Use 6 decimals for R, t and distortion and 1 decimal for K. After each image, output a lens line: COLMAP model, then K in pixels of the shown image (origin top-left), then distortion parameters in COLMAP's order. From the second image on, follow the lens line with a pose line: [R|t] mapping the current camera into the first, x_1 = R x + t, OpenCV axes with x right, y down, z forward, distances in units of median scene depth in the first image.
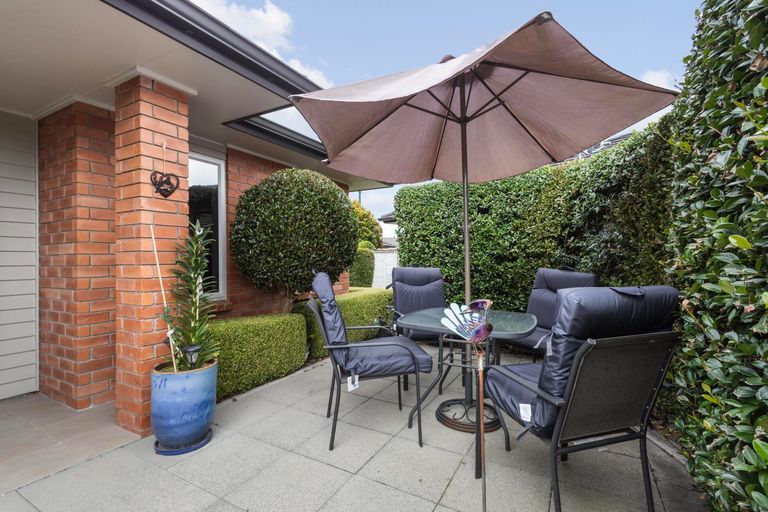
lens RADIAL K [[352.2, 0, 384.0], [0, 352.2, 256.0], [0, 0, 1]] dist [0.000117, 0.000009]
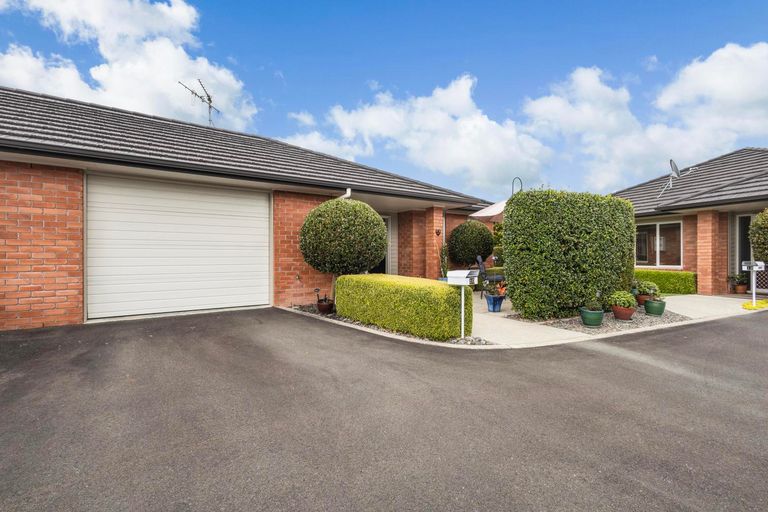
lens RADIAL K [[352.2, 0, 384.0], [0, 352.2, 256.0], [0, 0, 1]] dist [0.000117, 0.000009]
pose [[0.904624, 0.003778, -0.426193, 0.434643], [-0.002326, 0.999990, 0.003928, 0.037530], [0.426204, -0.002562, 0.904624, -2.447639]]
